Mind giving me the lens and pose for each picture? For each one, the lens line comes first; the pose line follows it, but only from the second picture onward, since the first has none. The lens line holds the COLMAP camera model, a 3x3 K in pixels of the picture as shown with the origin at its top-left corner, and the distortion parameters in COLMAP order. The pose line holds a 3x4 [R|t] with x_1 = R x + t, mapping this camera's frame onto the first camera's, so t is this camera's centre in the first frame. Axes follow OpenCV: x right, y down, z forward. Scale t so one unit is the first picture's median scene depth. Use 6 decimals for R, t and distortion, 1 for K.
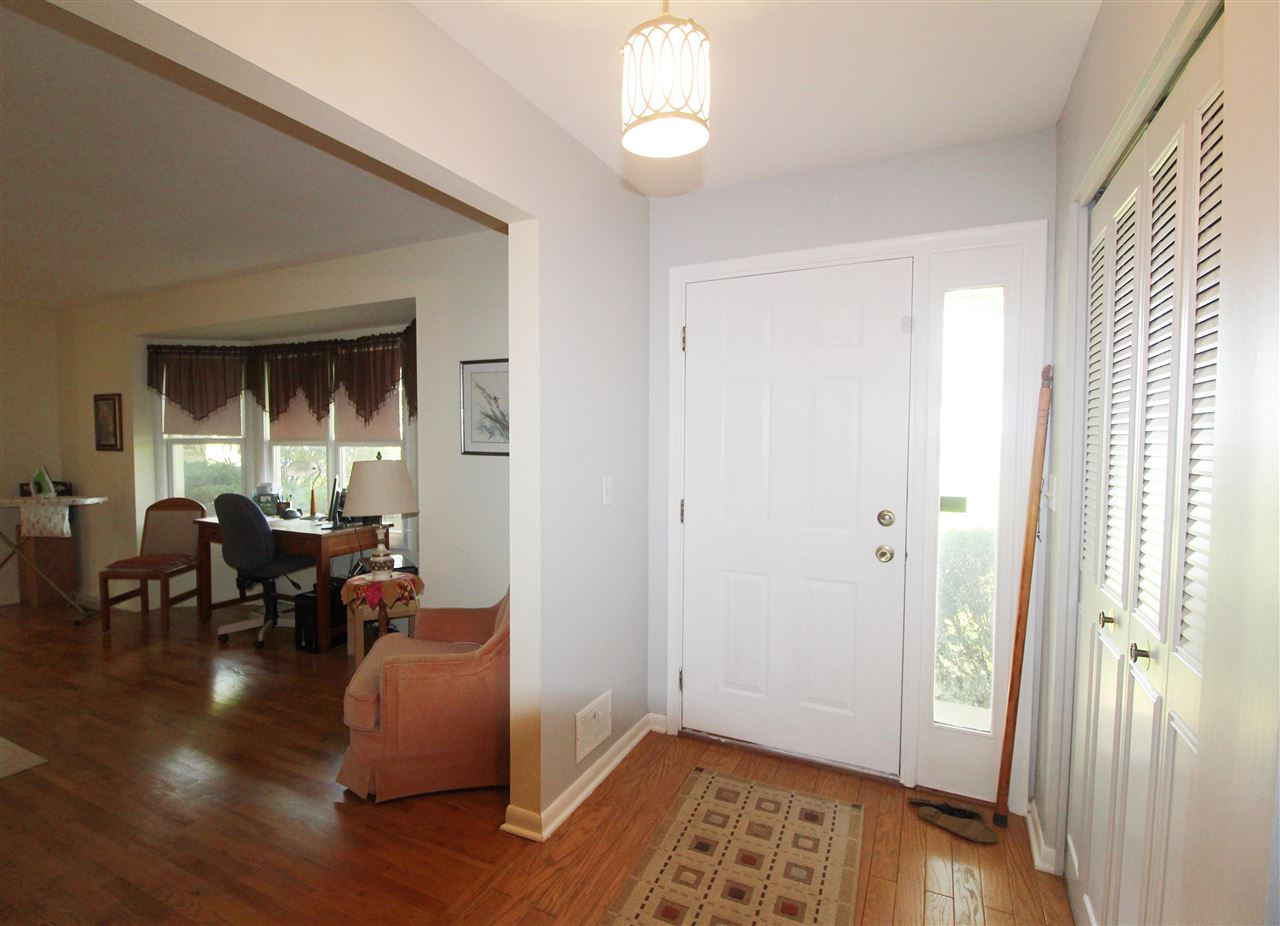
lens RADIAL K [[731.4, 0, 640.0], [0, 731.4, 463.0], [0, 0, 1]] dist [-0.000153, -0.015004]
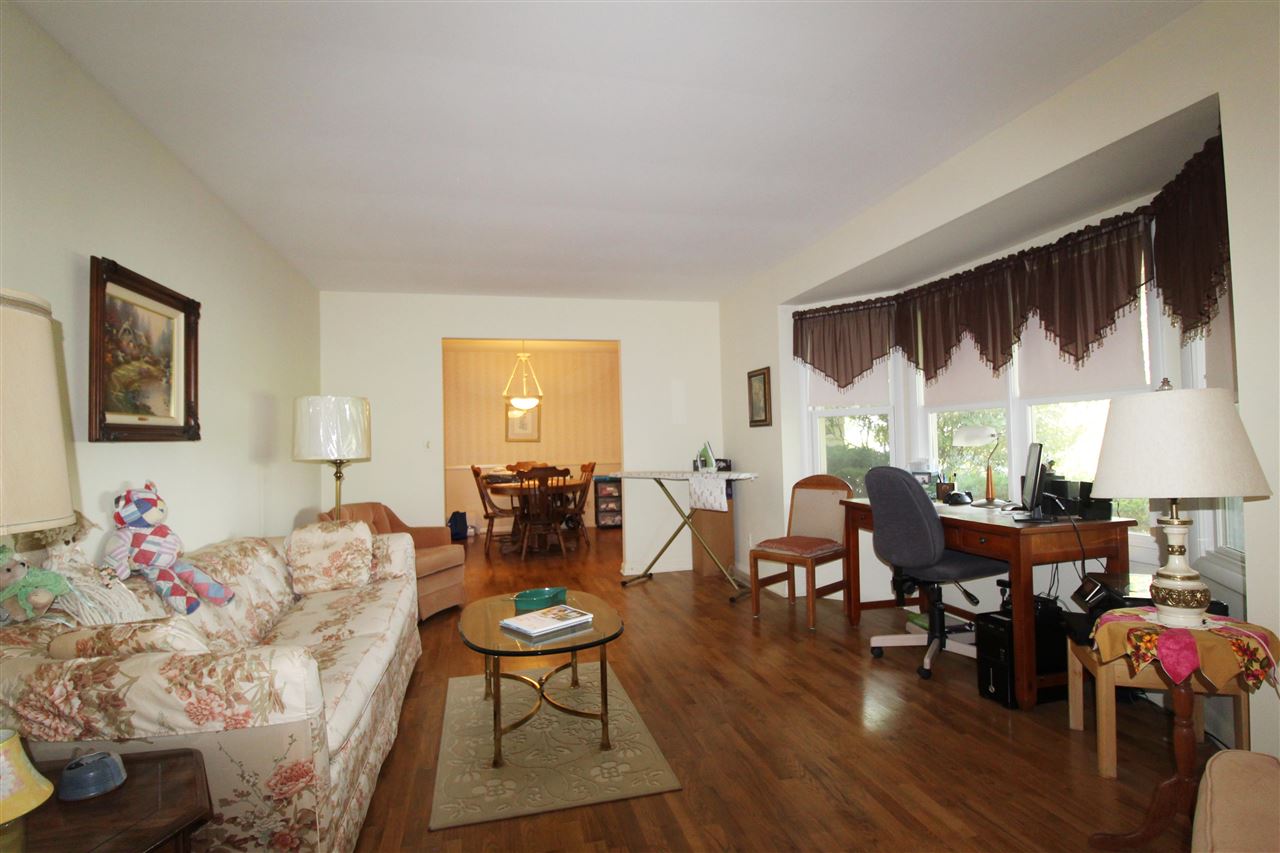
lens RADIAL K [[614.4, 0, 640.0], [0, 614.4, 426.5], [0, 0, 1]] dist [-0.014396, -0.000117]
pose [[0.666778, -0.041578, -0.744096, -0.231823], [-0.011626, 0.997741, -0.066169, 0.042779], [0.745166, 0.052771, 0.664788, 0.345637]]
